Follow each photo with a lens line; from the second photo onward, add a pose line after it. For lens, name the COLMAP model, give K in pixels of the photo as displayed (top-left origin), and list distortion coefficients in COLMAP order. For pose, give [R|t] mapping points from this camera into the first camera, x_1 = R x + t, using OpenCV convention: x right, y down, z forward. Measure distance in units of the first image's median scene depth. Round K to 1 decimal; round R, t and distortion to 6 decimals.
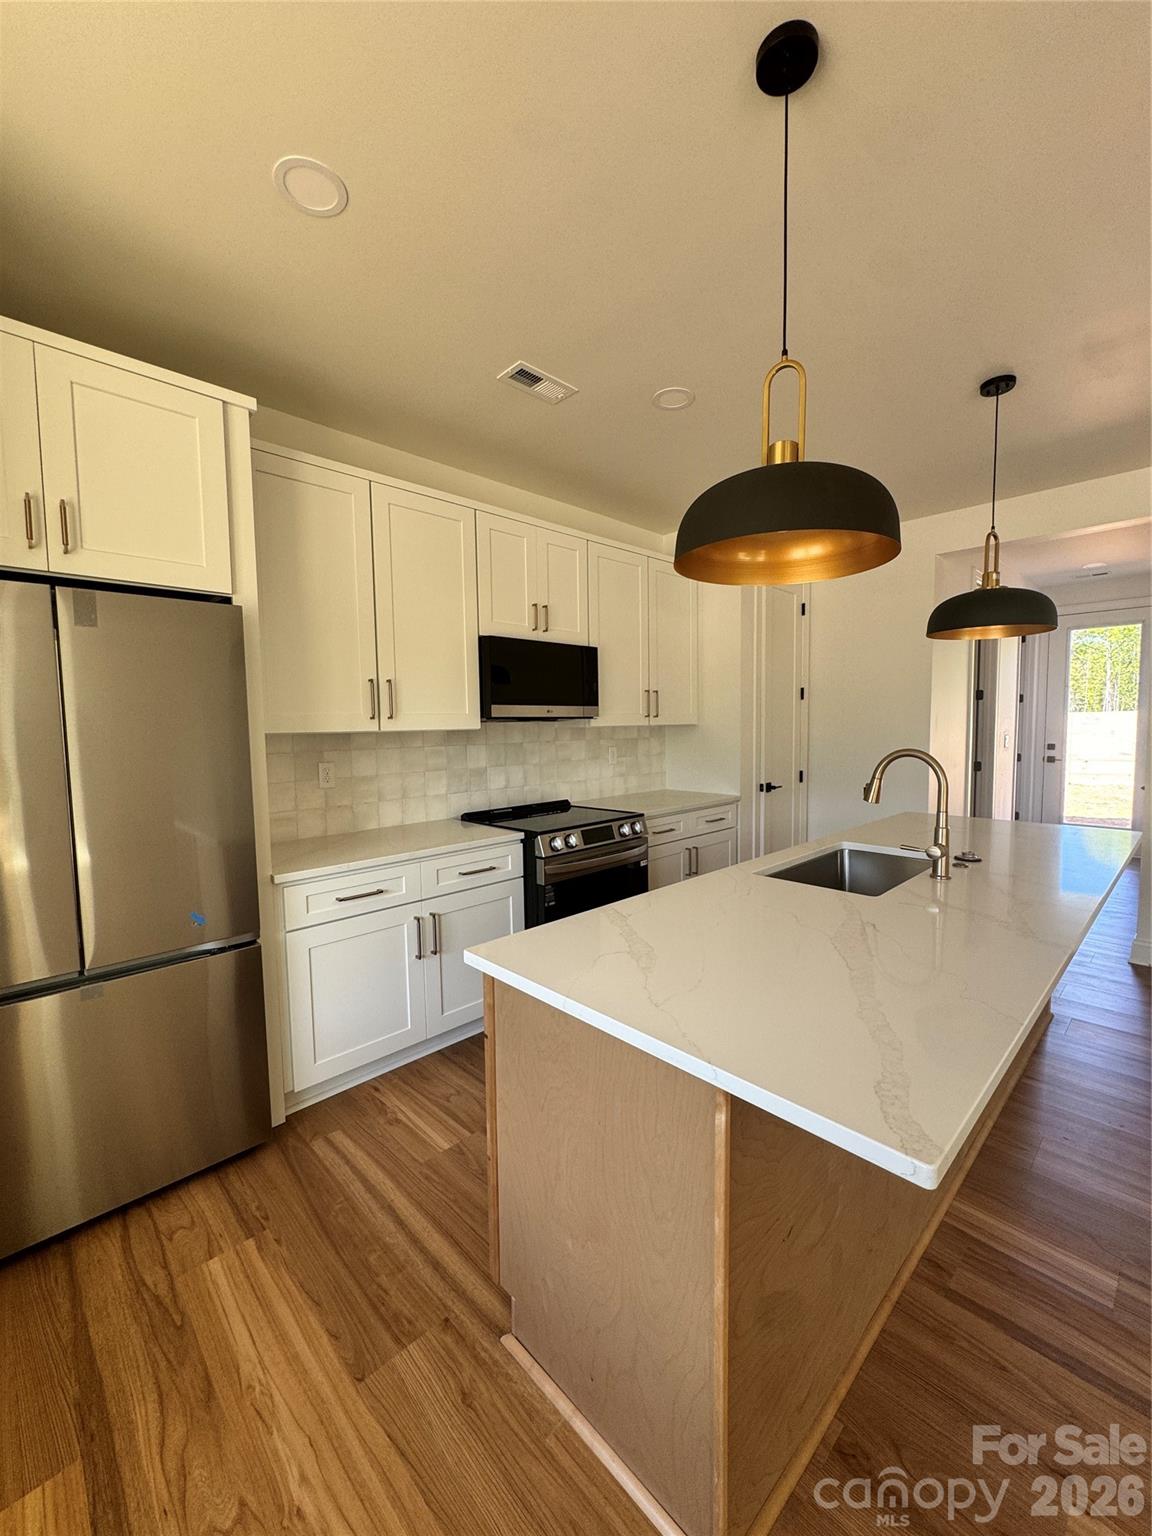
lens RADIAL K [[614.9, 0, 576.0], [0, 614.9, 768.0], [0, 0, 1]] dist [-0.004072, -0.000318]
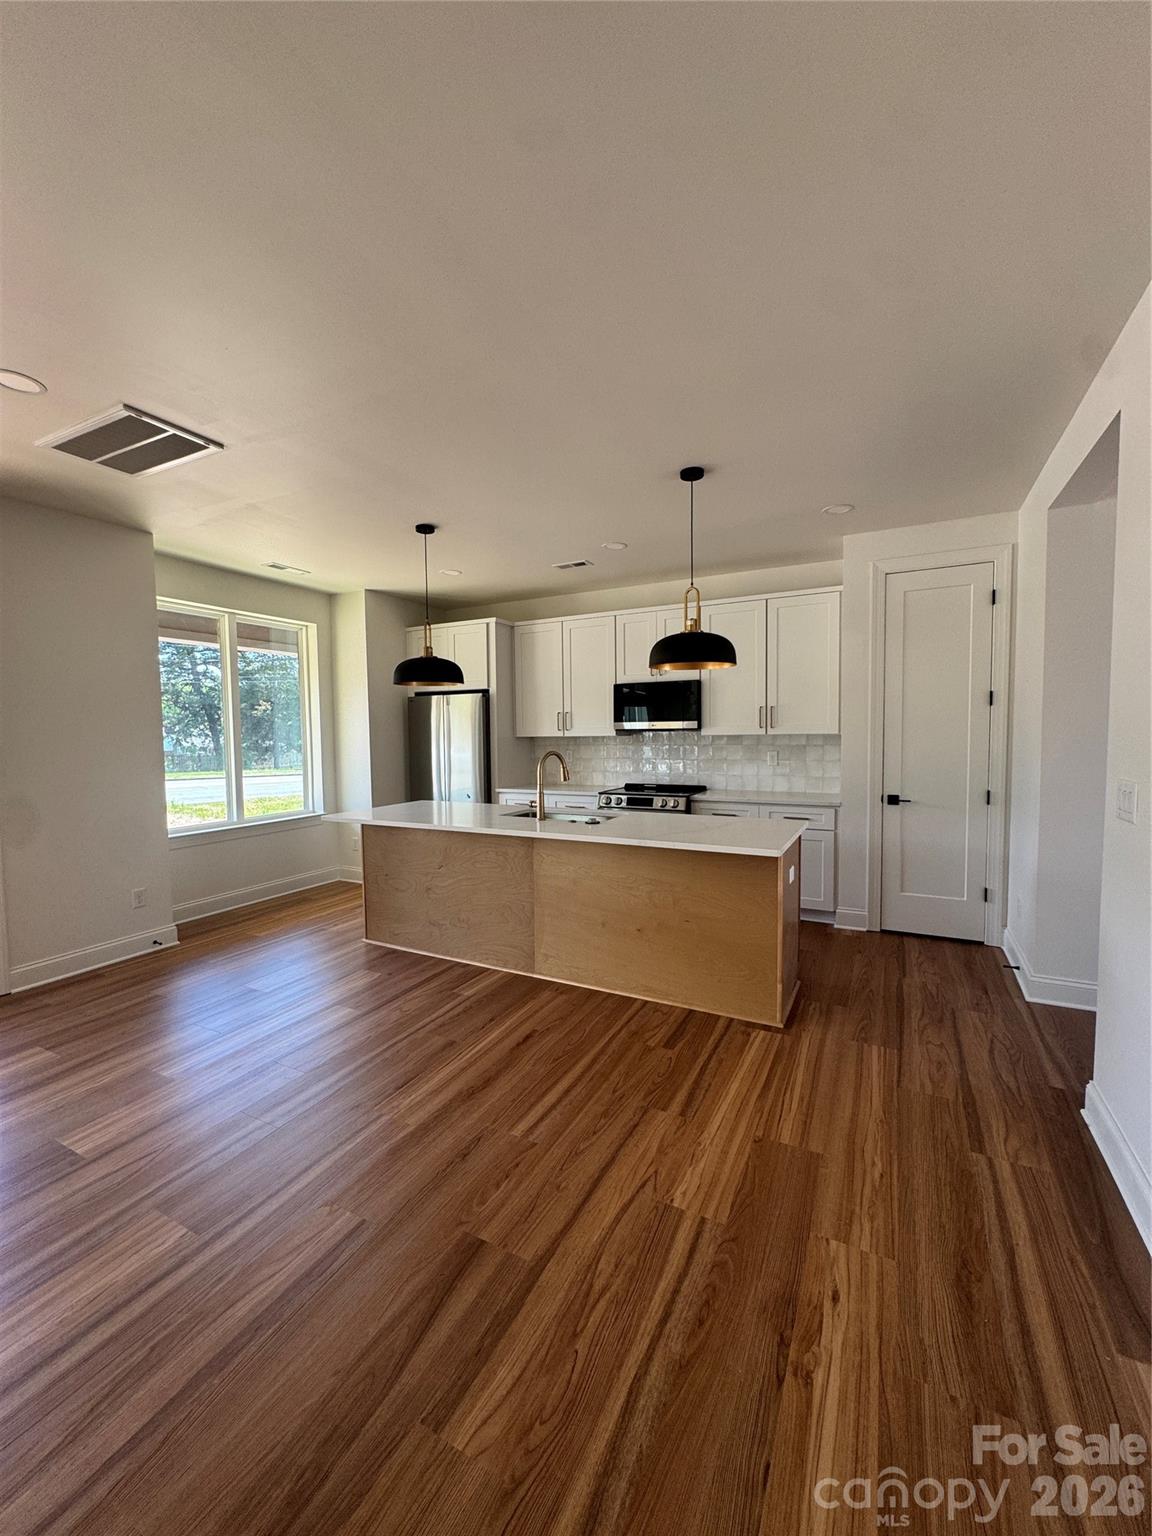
lens RADIAL K [[614.9, 0, 576.0], [0, 614.9, 768.0], [0, 0, 1]] dist [-0.004072, -0.000318]
pose [[0.318047, 0.063679, -0.945934, 1.410788], [-0.065417, 0.996838, 0.045110, -0.039445], [0.945815, 0.047533, 0.321207, 0.292833]]
